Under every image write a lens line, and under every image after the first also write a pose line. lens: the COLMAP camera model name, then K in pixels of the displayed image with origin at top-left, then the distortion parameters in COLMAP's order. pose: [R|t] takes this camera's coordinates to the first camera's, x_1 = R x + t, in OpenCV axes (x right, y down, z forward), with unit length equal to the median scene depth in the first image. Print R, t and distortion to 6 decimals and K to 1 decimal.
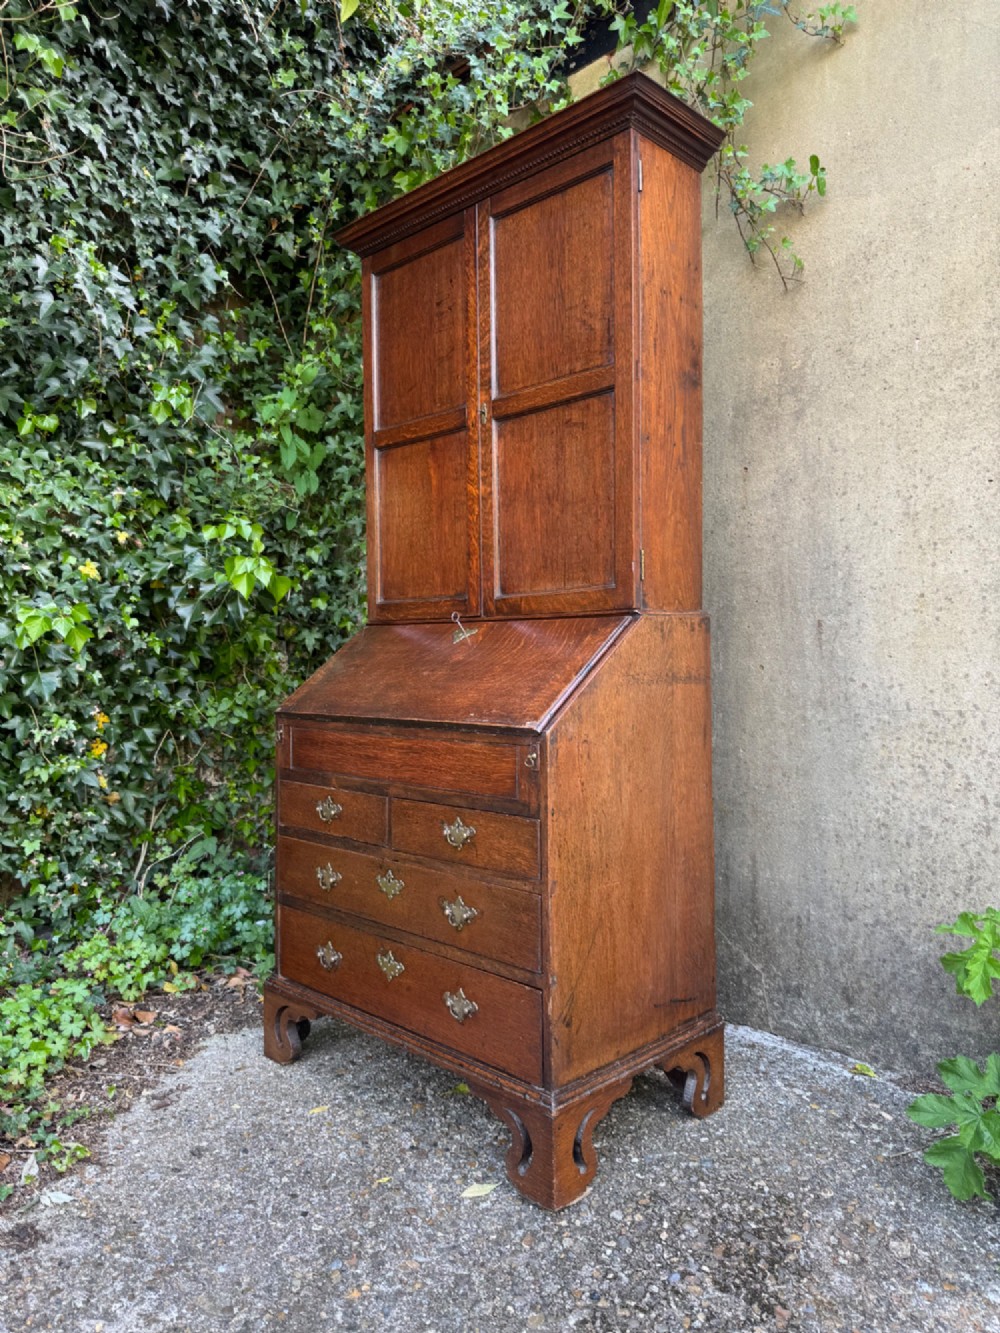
lens RADIAL K [[954.5, 0, 502.4], [0, 954.5, 675.4], [0, 0, 1]] dist [0.005245, -0.015304]
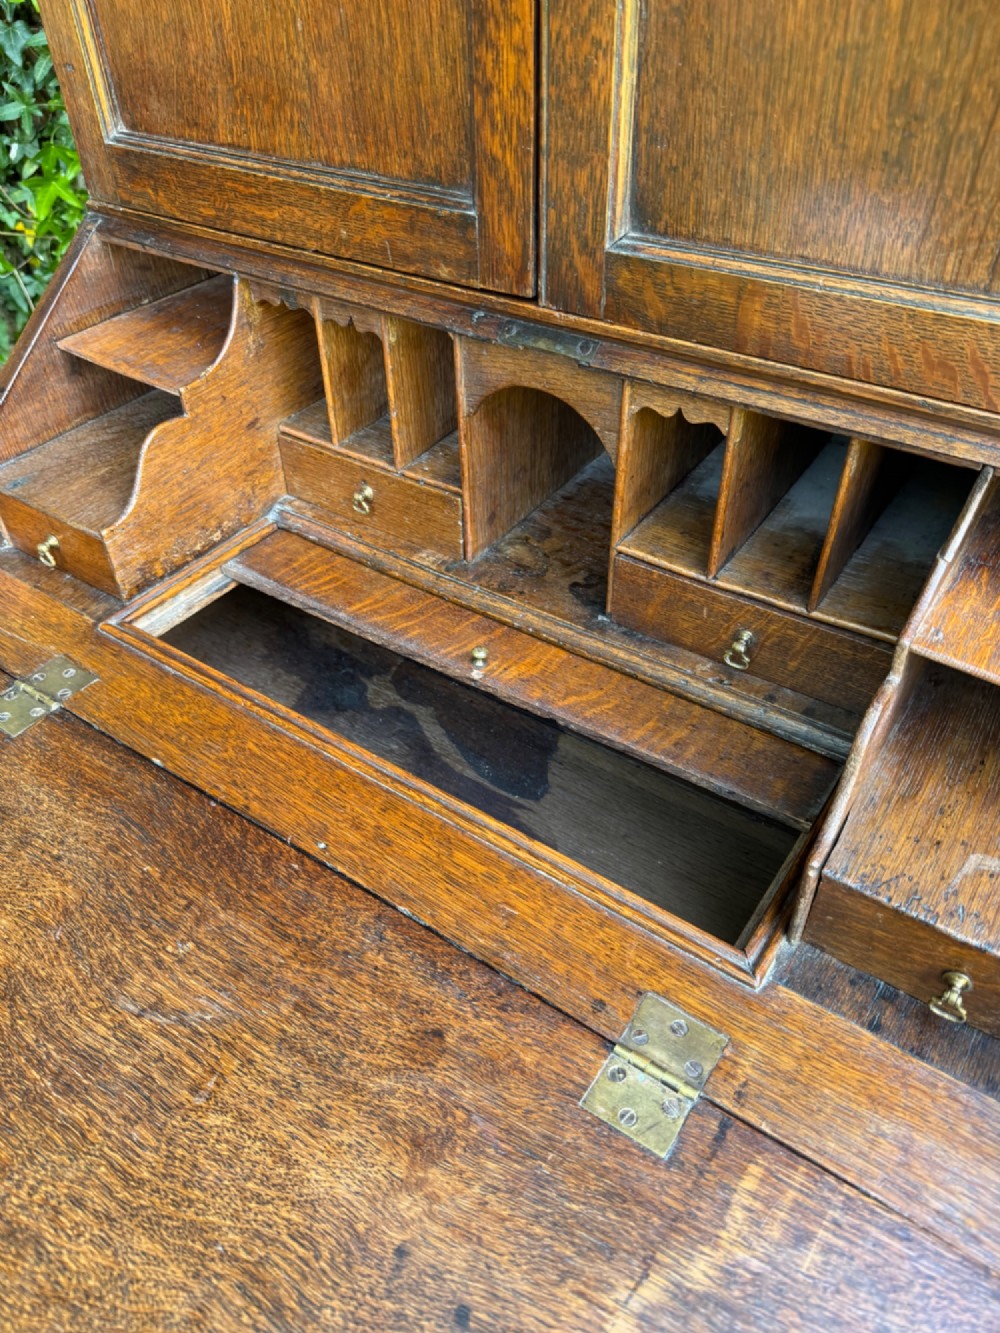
lens RADIAL K [[994.9, 0, 518.0], [0, 994.9, 672.8], [0, 0, 1]] dist [-0.044302, 0.009143]
pose [[0.979963, -0.126282, 0.154029, -0.084013], [-0.001419, 0.768875, 0.639397, -0.159579], [-0.199174, -0.626804, 0.753290, 0.727603]]
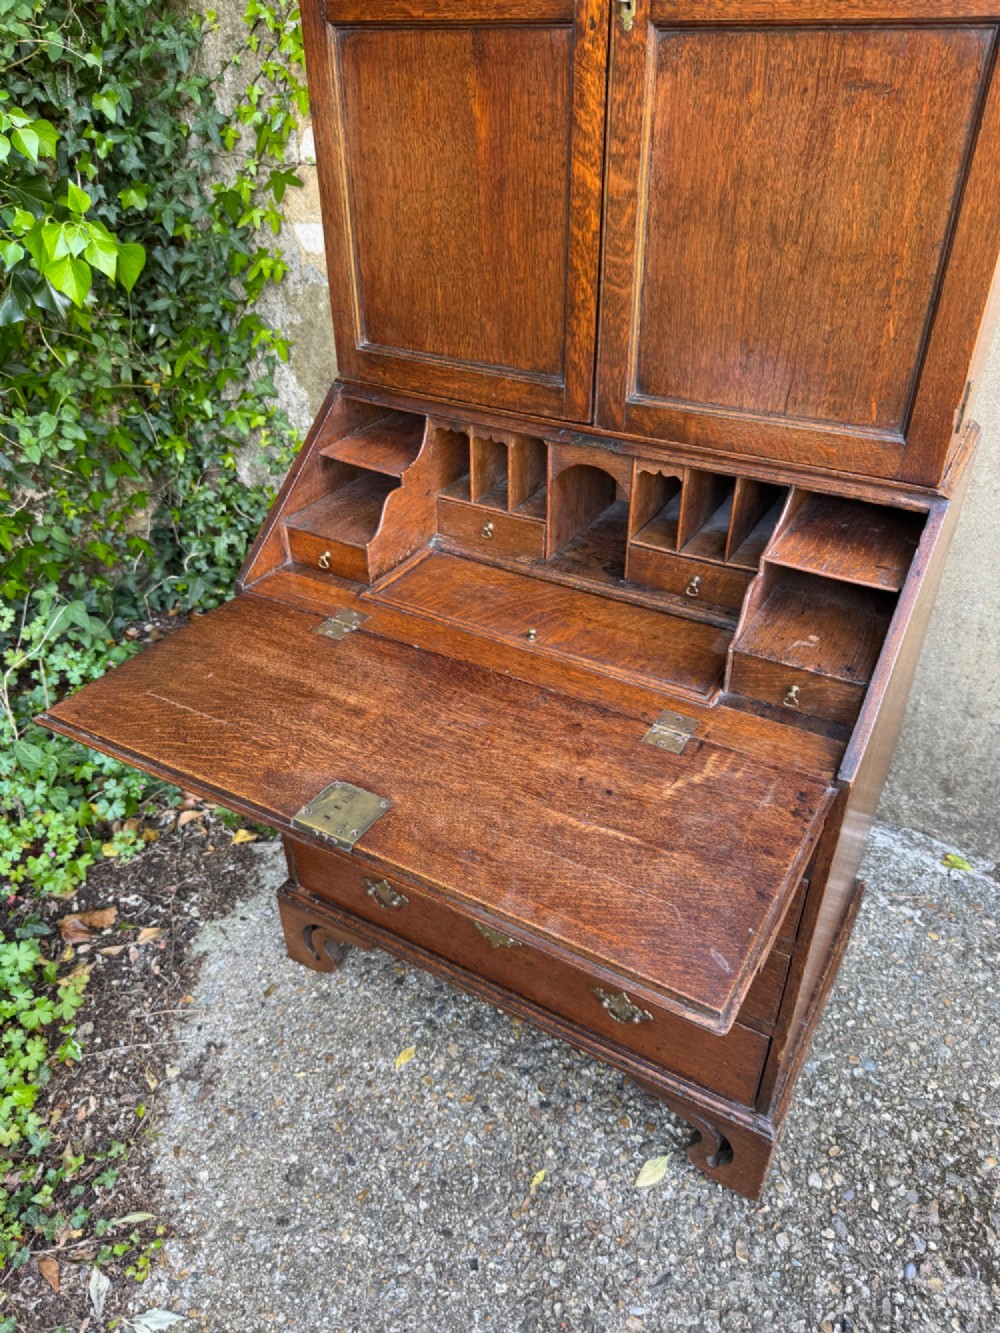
lens RADIAL K [[954.5, 0, 503.9], [0, 954.5, 680.3], [0, 0, 1]] dist [0.005245, -0.015304]
pose [[0.967834, -0.145294, 0.205394, -0.217586], [0.006515, 0.830585, 0.556854, -0.257957], [-0.251505, -0.537604, 0.804815, 0.460542]]
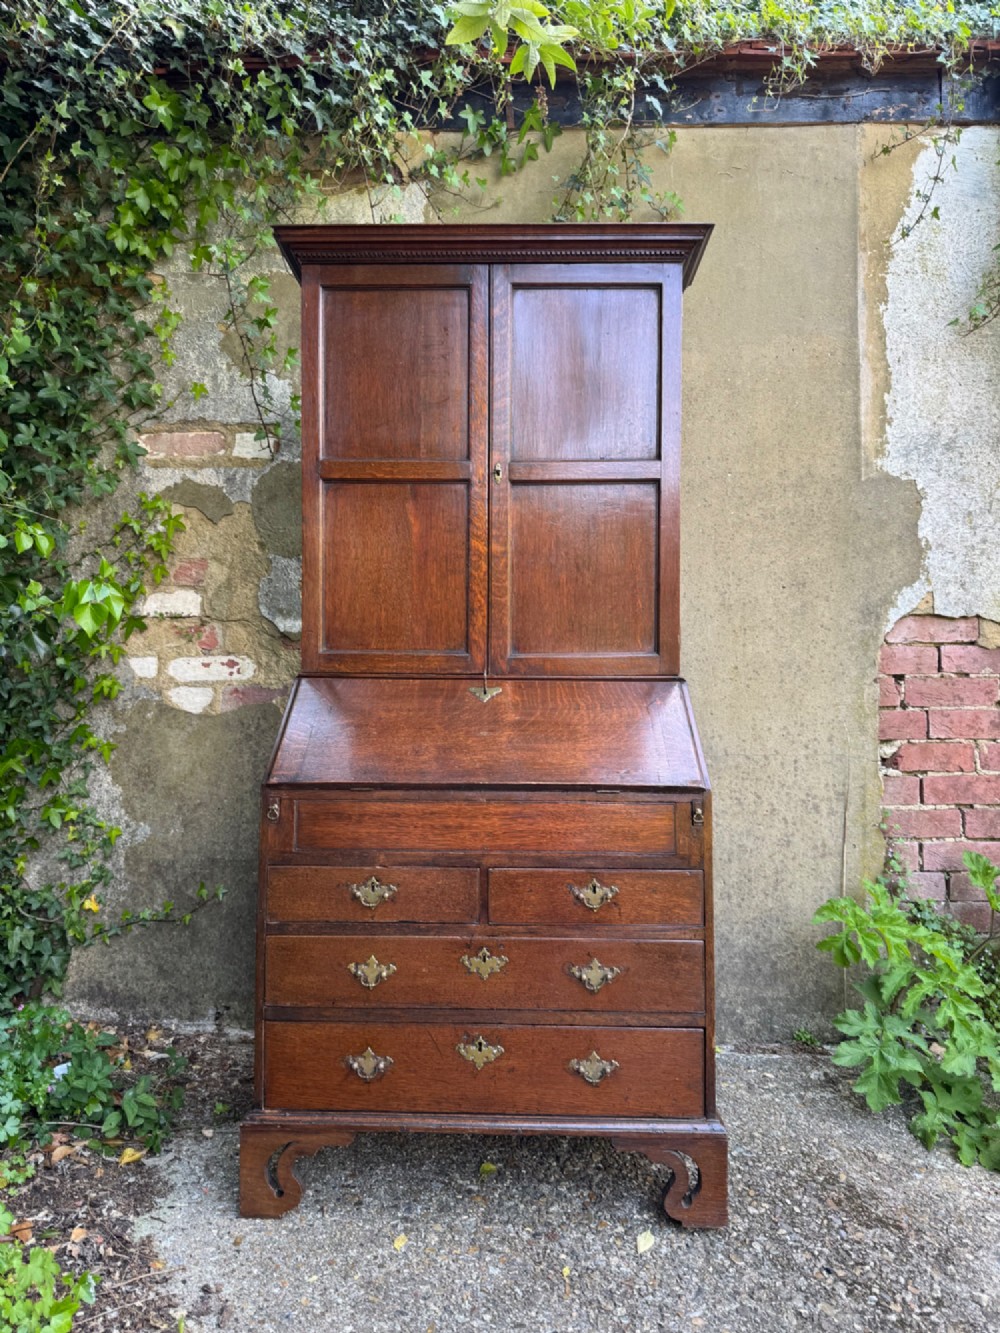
lens RADIAL K [[954.5, 0, 500.5], [0, 954.5, 672.3], [0, 0, 1]] dist [0.005245, -0.015304]
pose [[0.725062, 0.027081, 0.688151, -0.692447], [0.001300, 0.999171, -0.040690, -0.024909], [-0.688682, 0.030397, 0.724426, 0.276721]]
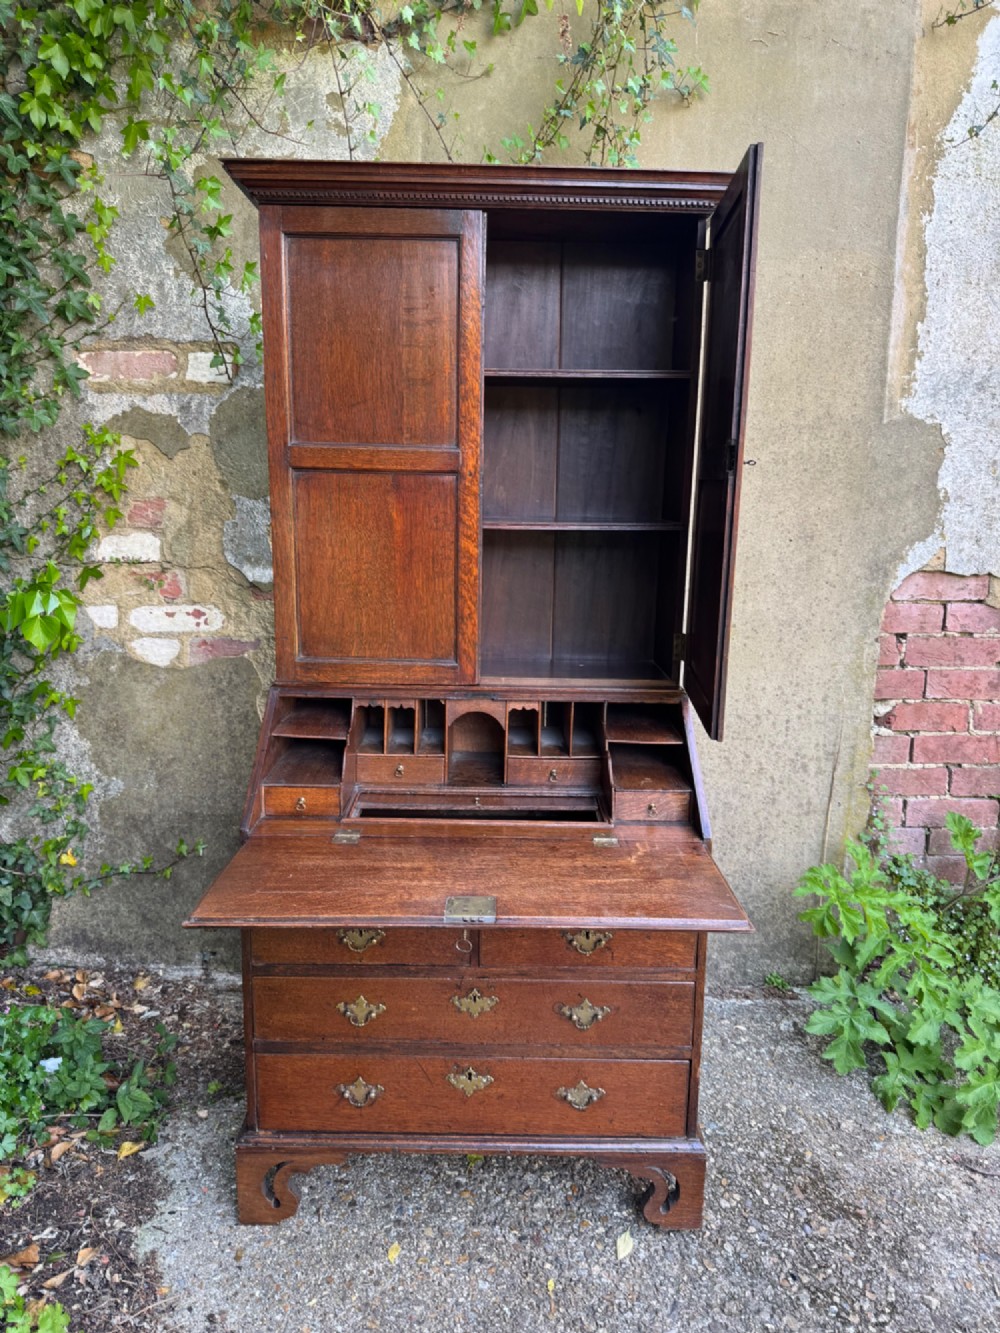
lens RADIAL K [[954.5, 0, 504.6], [0, 954.5, 674.0], [0, 0, 1]] dist [0.005245, -0.015304]
pose [[0.701726, -0.119666, 0.702325, -0.652287], [-0.011745, 0.983716, 0.179345, -0.240429], [-0.712350, -0.134100, 0.688894, 0.347186]]
